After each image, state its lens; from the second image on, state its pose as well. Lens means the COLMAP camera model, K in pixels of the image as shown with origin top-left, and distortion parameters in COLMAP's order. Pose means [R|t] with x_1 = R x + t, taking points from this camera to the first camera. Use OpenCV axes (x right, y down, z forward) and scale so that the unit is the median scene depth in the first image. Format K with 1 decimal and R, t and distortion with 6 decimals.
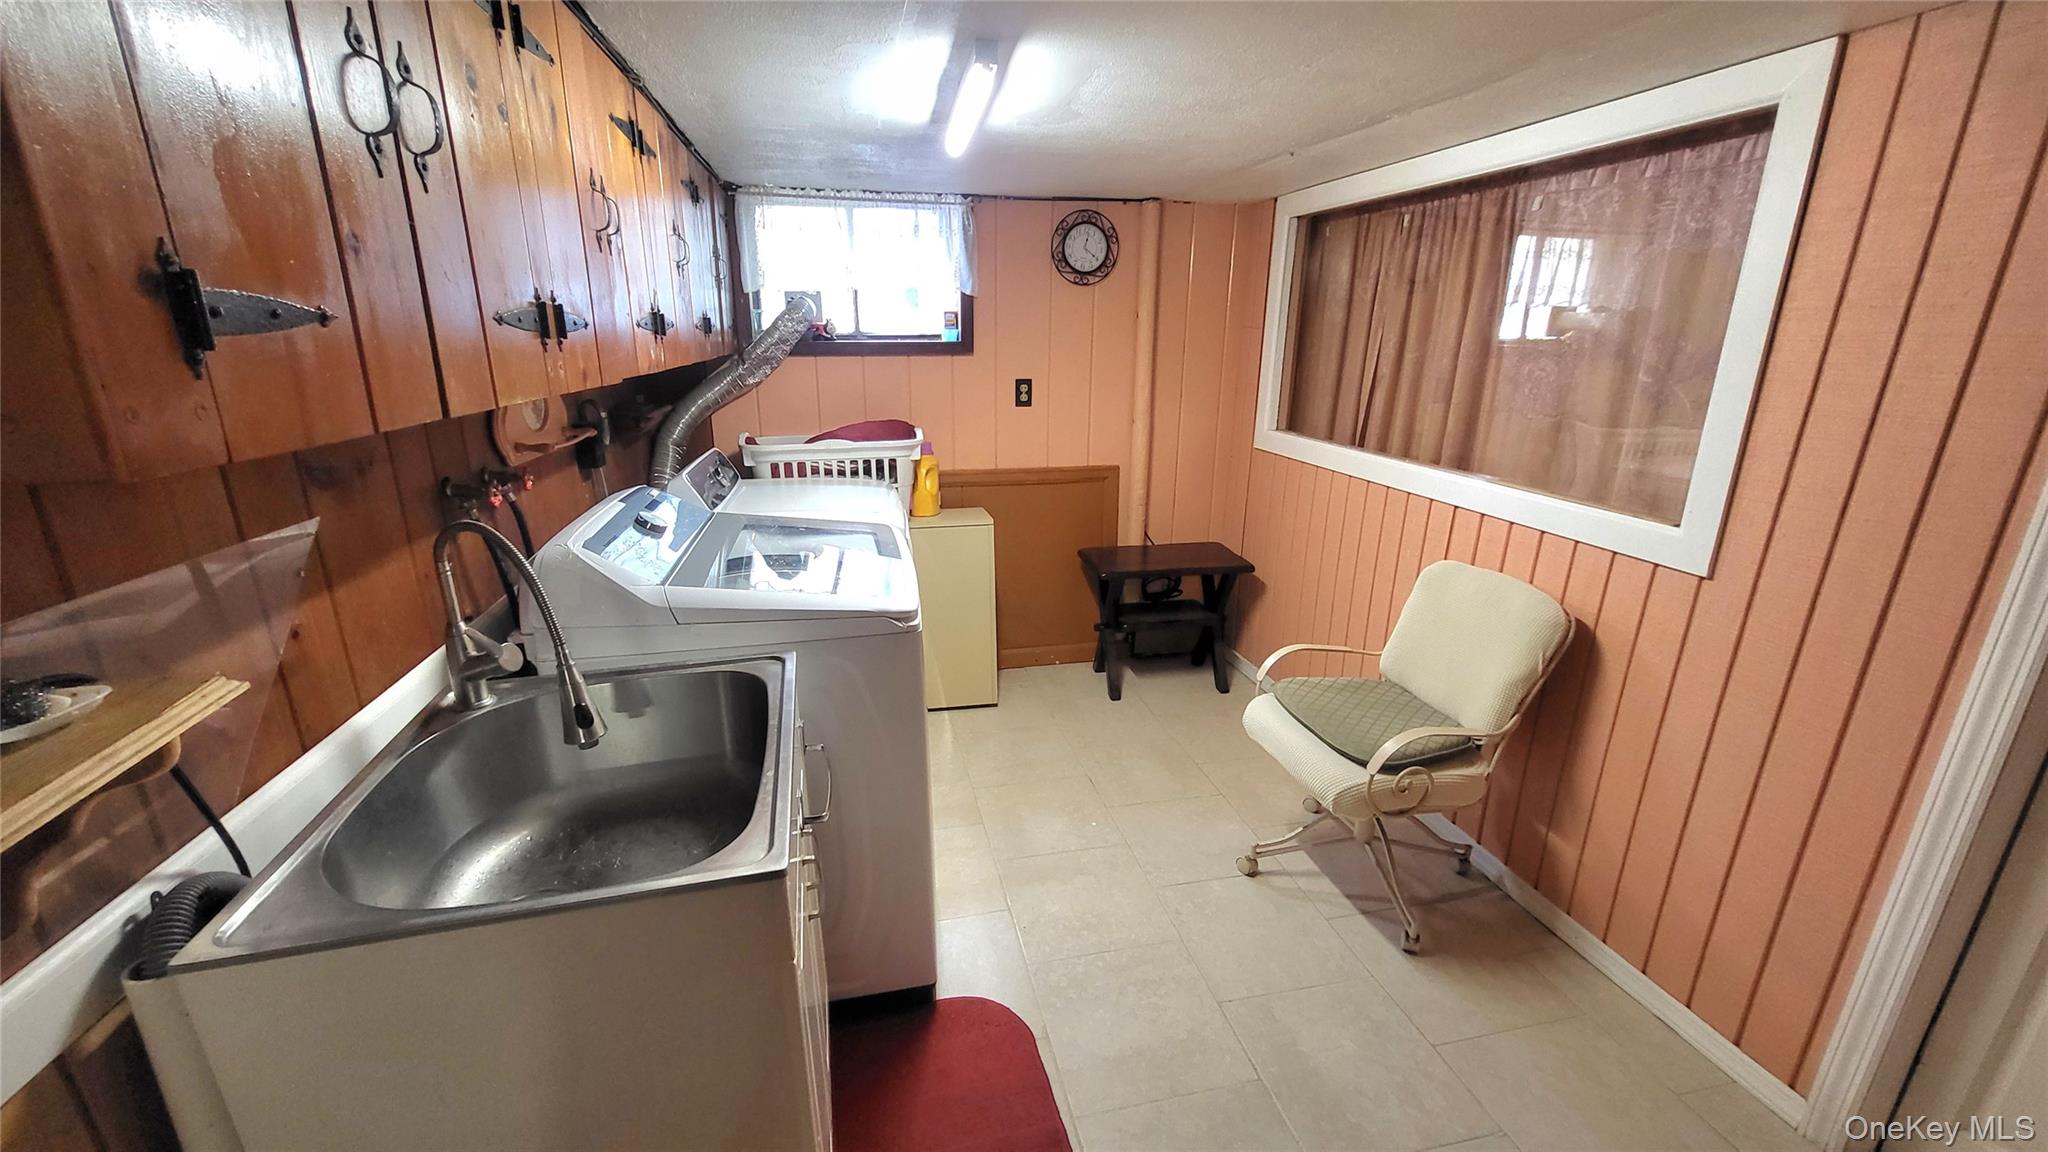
lens RADIAL K [[808.7, 0, 1011.2], [0, 808.7, 579.0], [0, 0, 1]] dist [-0.000461, -0.000592]
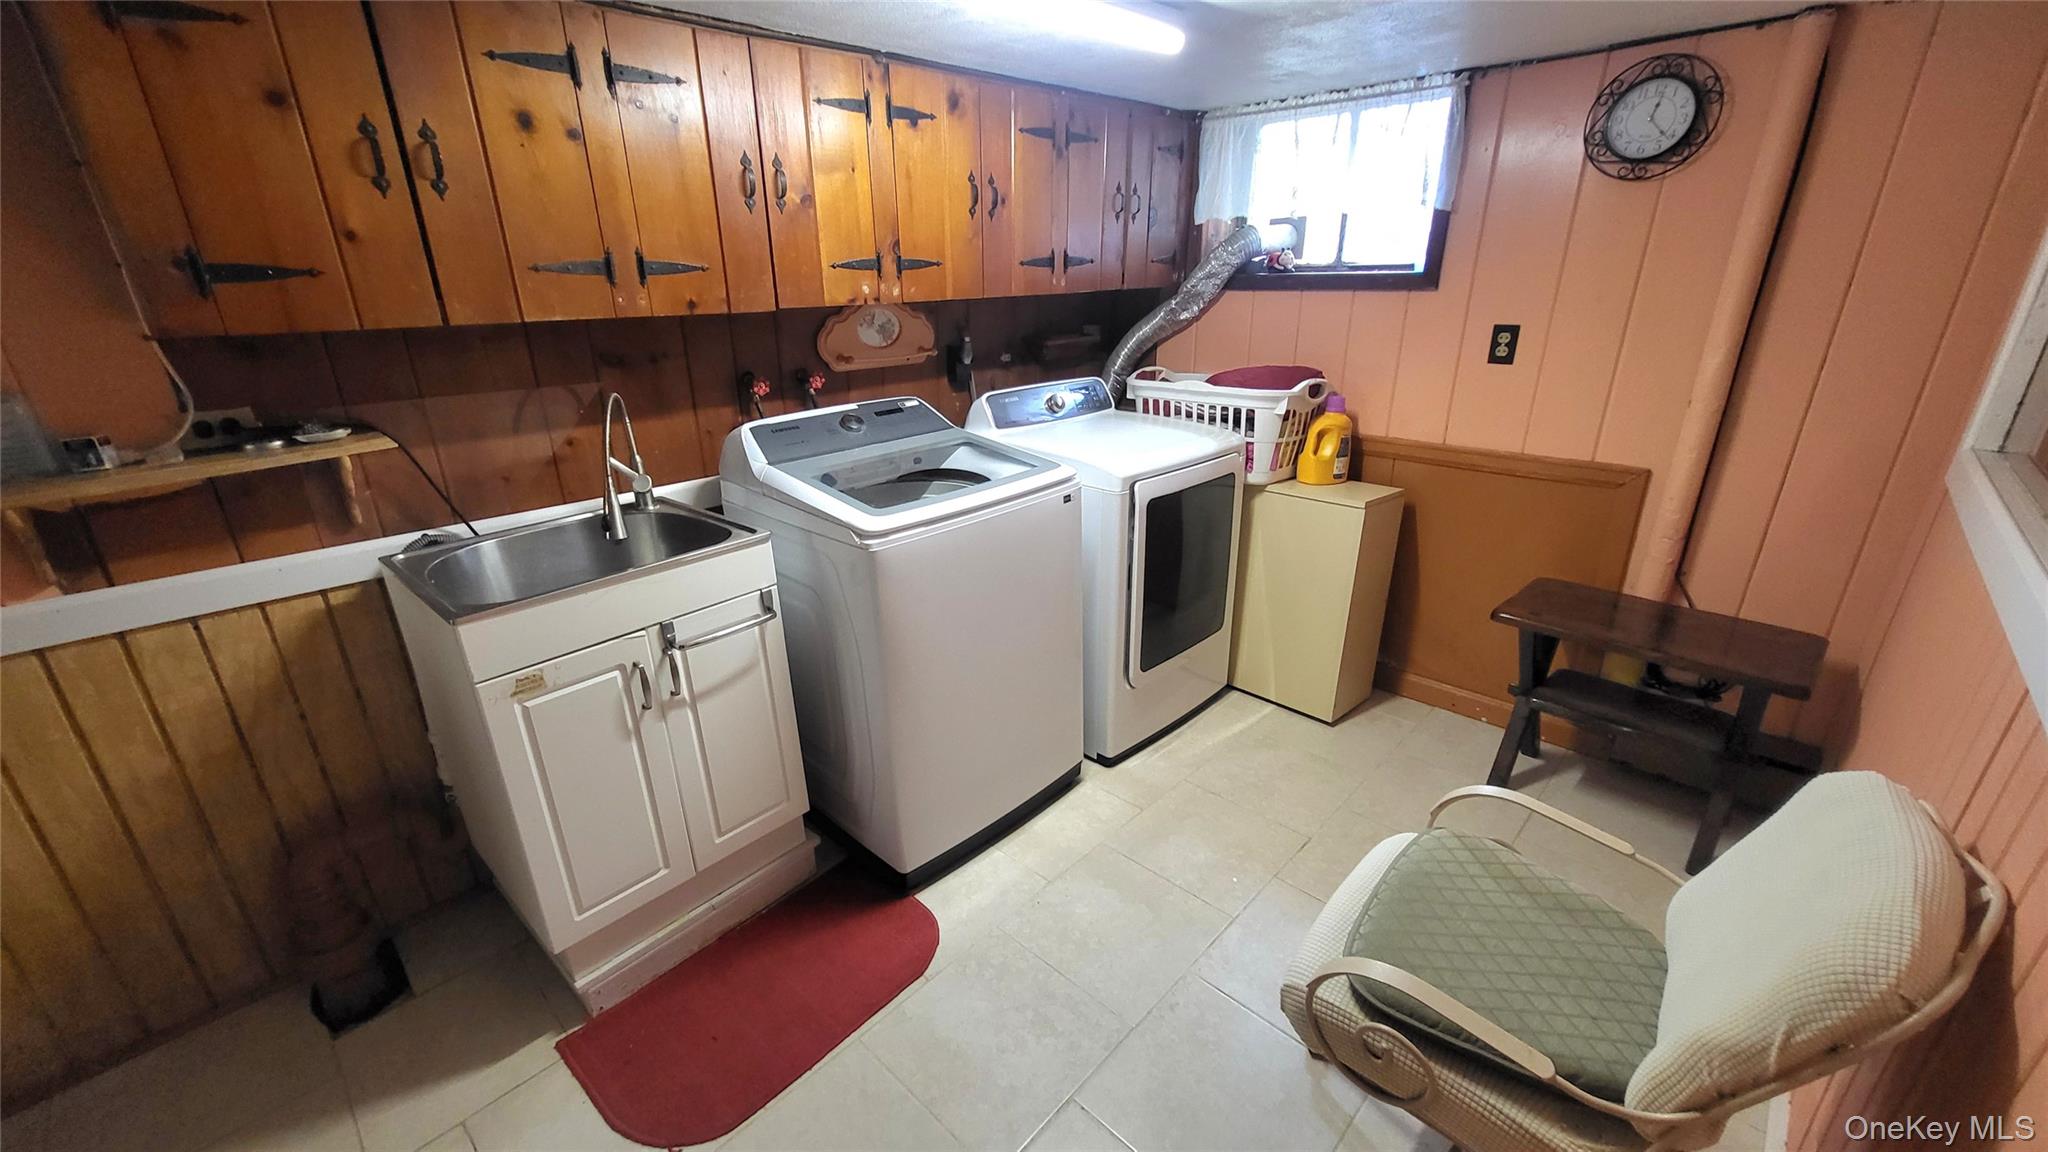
lens RADIAL K [[808.7, 0, 1011.2], [0, 808.7, 579.0], [0, 0, 1]] dist [-0.000461, -0.000592]
pose [[0.550684, 0.286090, -0.784156, 0.421133], [-0.224978, 0.955536, 0.190623, -0.073576], [0.803824, 0.071445, 0.590562, 0.251903]]
